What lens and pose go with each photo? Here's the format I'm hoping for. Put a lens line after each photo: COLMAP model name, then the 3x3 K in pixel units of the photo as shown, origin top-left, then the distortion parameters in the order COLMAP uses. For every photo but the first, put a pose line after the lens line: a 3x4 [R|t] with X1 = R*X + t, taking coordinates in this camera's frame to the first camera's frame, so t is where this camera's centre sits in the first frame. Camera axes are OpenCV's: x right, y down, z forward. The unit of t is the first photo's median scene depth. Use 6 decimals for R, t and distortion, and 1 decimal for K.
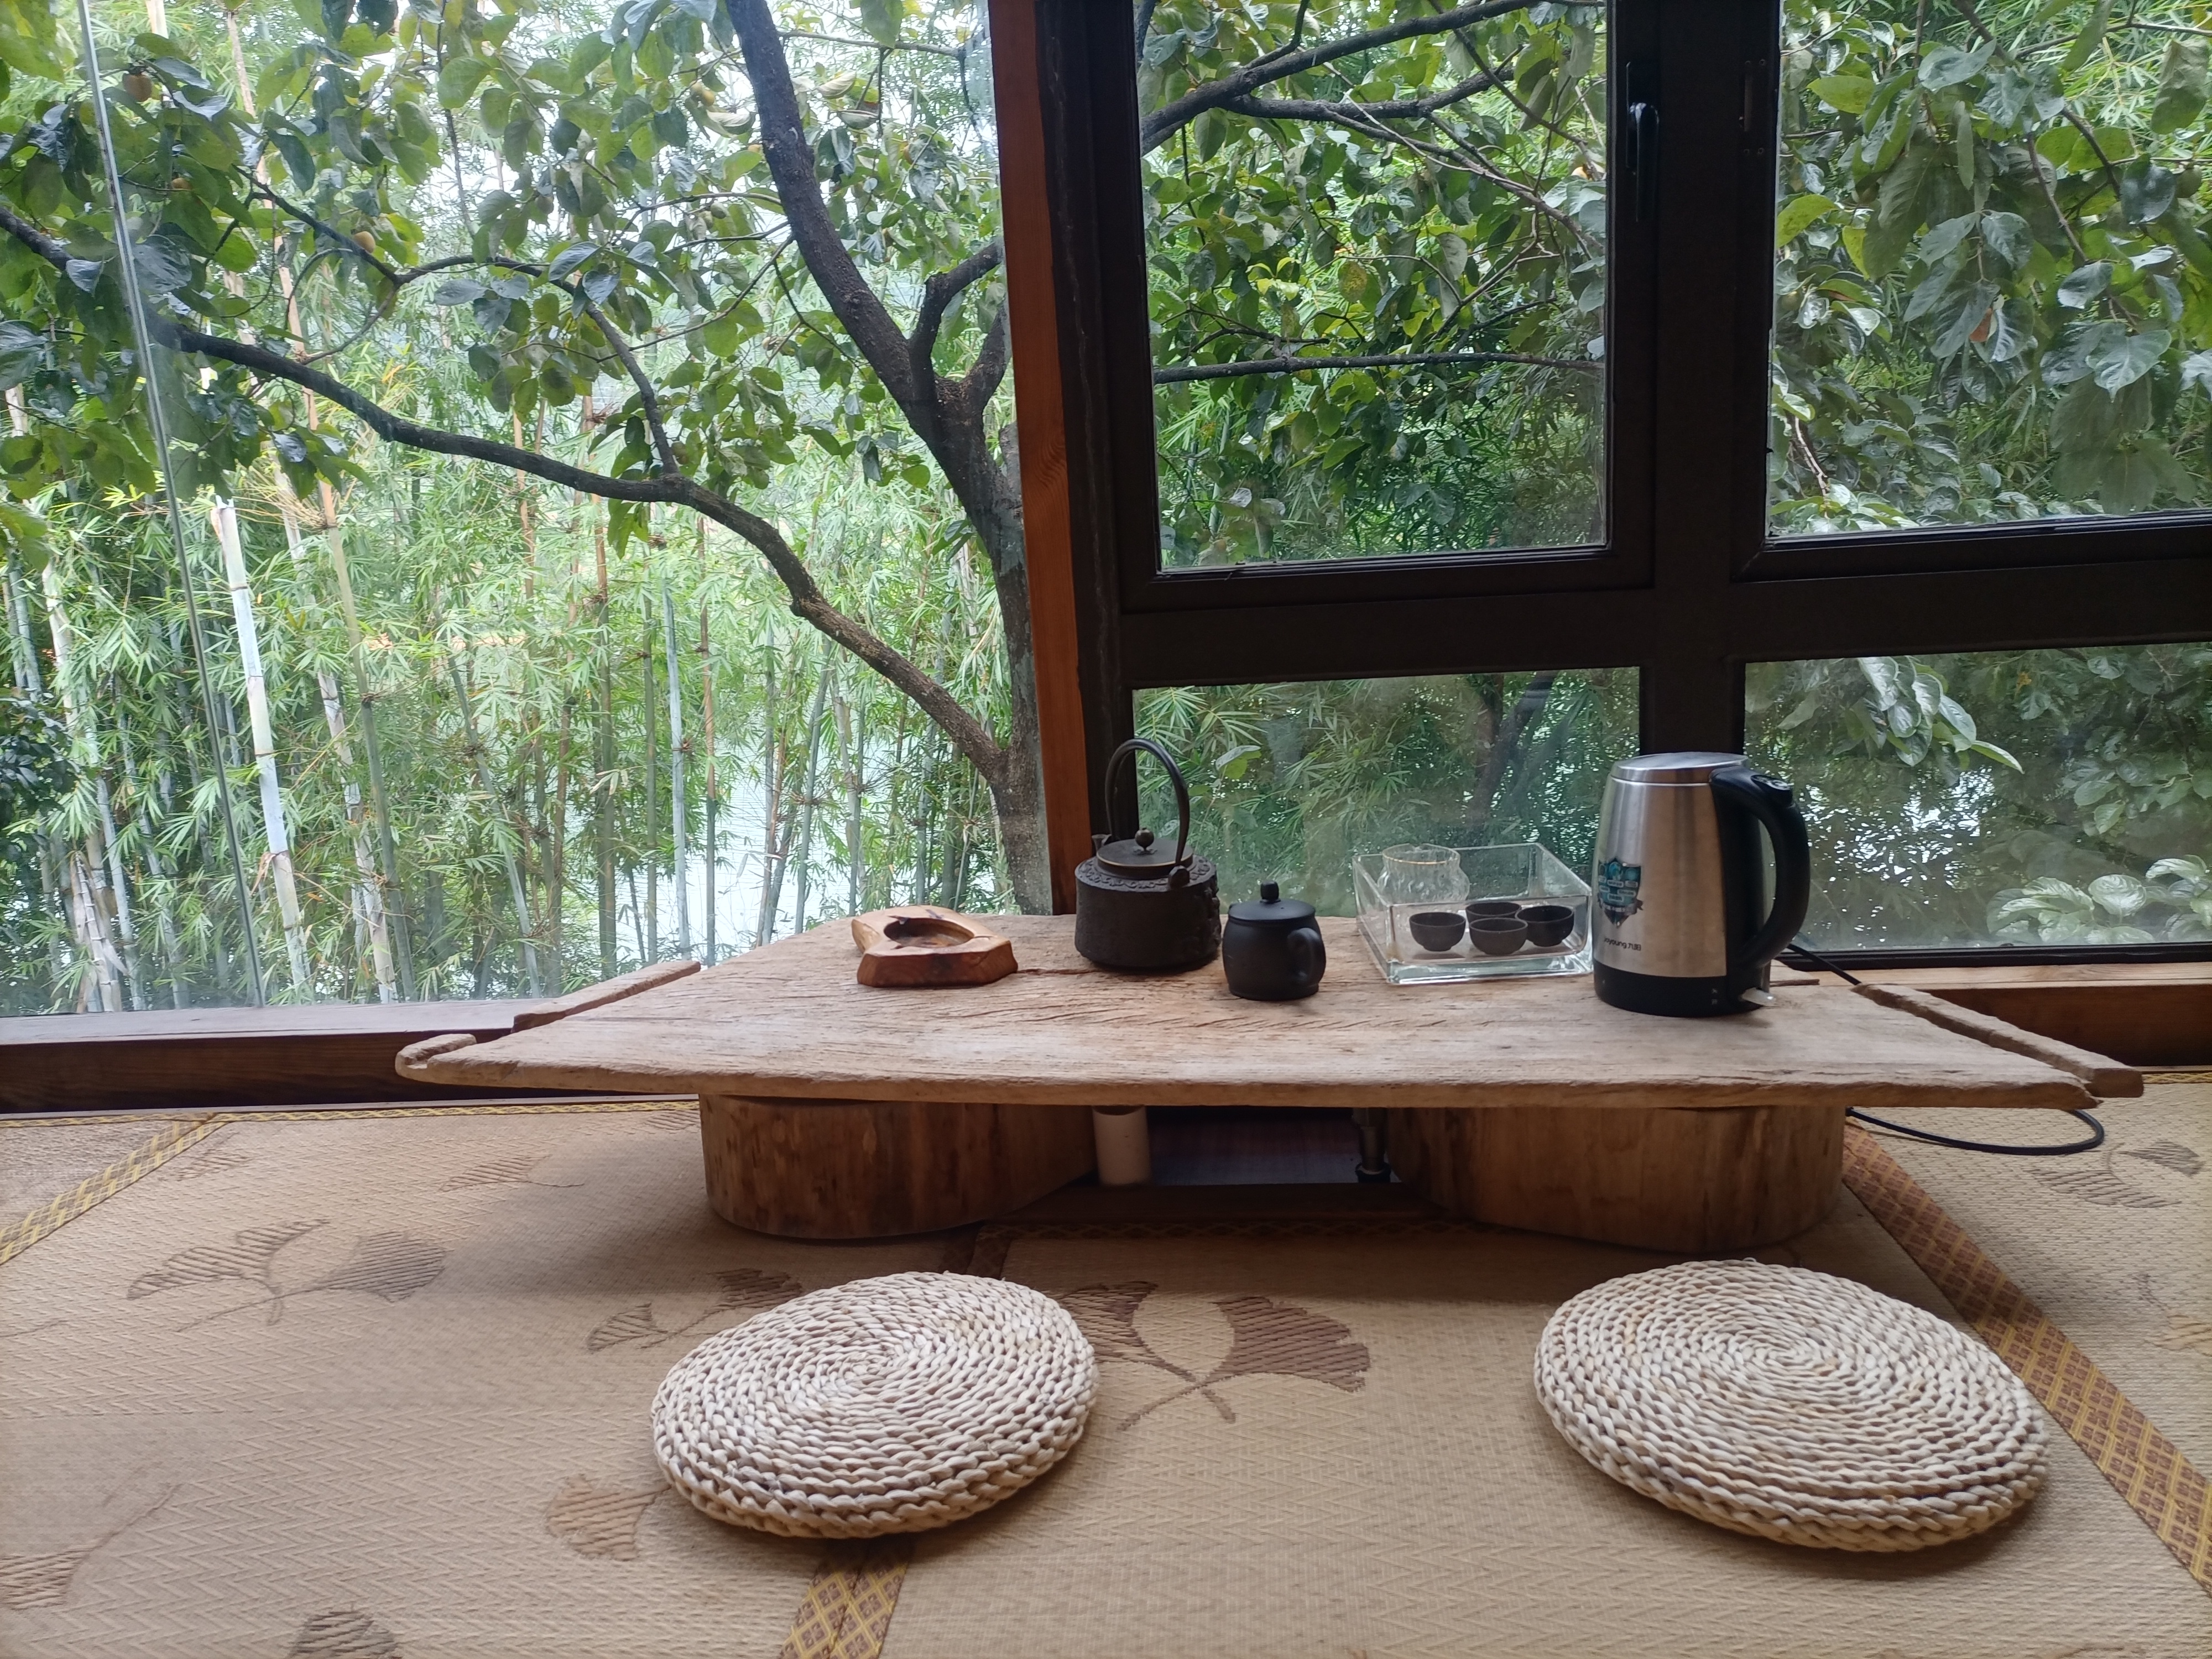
lens RADIAL K [[1668.9, 0, 1099.5], [0, 1668.9, 823.6], [0, 0, 1]] dist [0.049167, 0.002293]
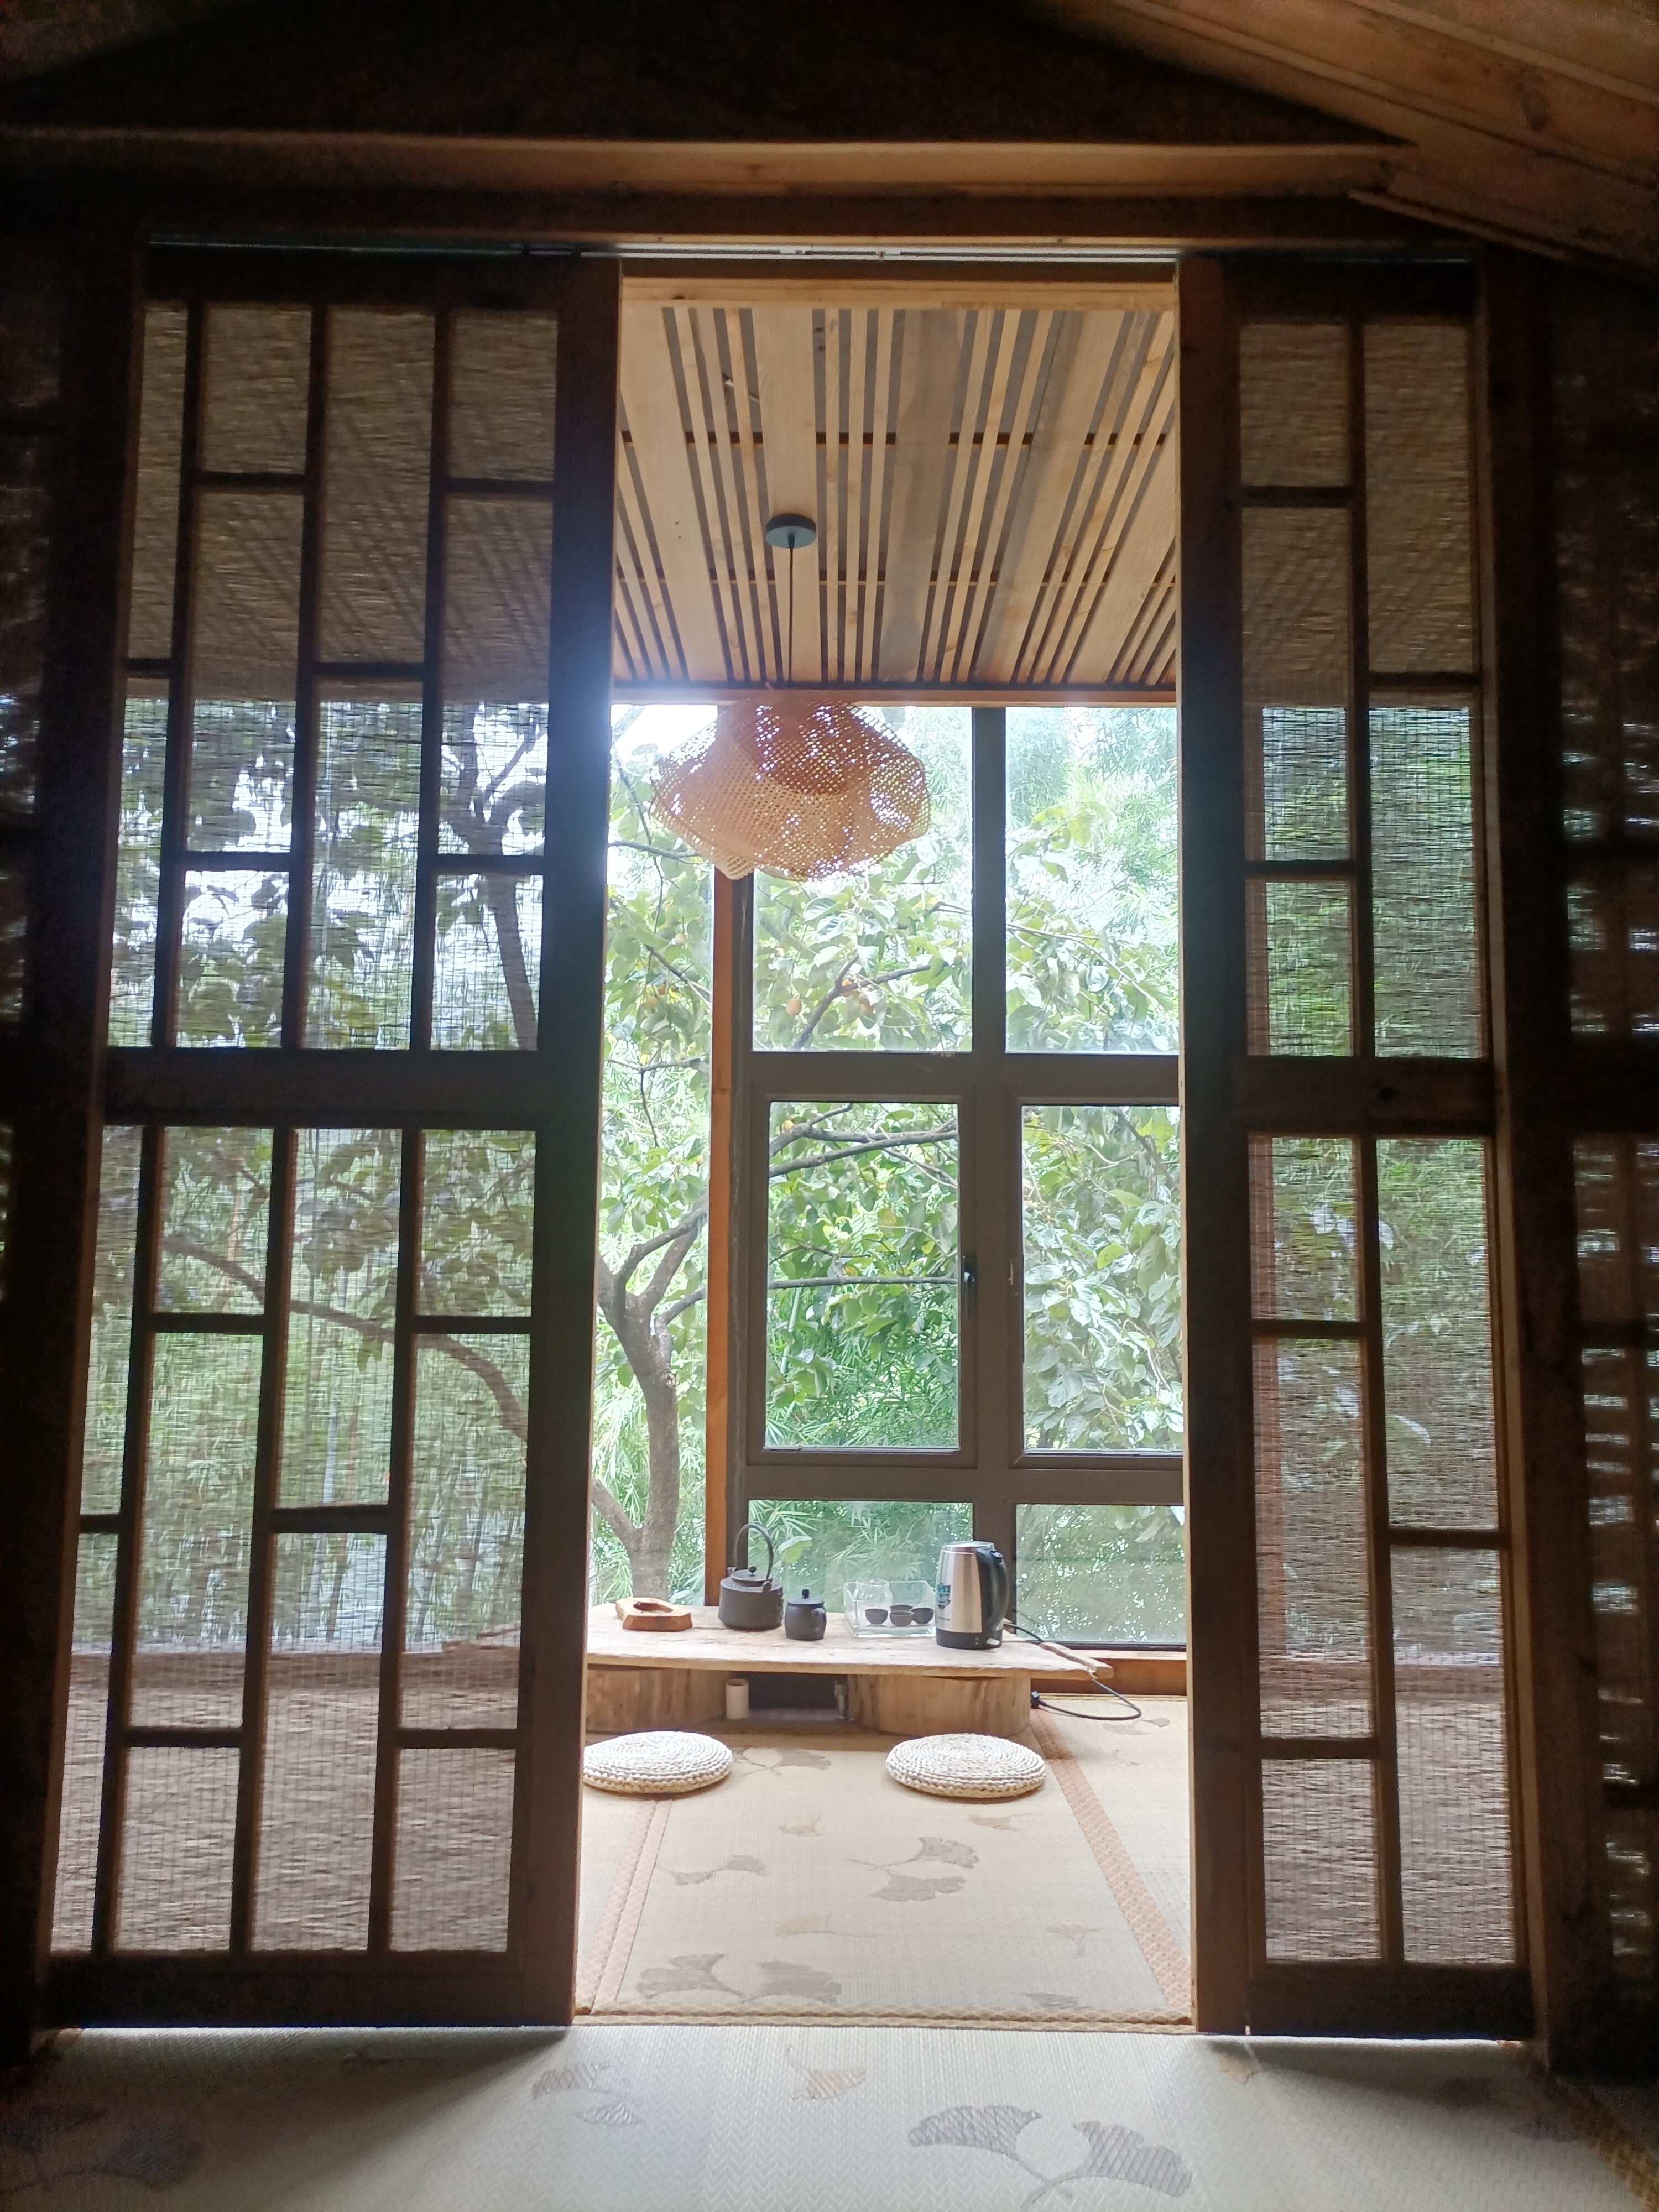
lens RADIAL K [[1668.9, 0, 828.9], [0, 1668.9, 1093.7], [0, 0, 1]] dist [0.049167, 0.002293]
pose [[0.993377, 0.076780, 0.085481, -0.116236], [-0.047418, 0.951592, -0.303683, 0.082645], [-0.104660, 0.297619, 0.948931, -1.390663]]
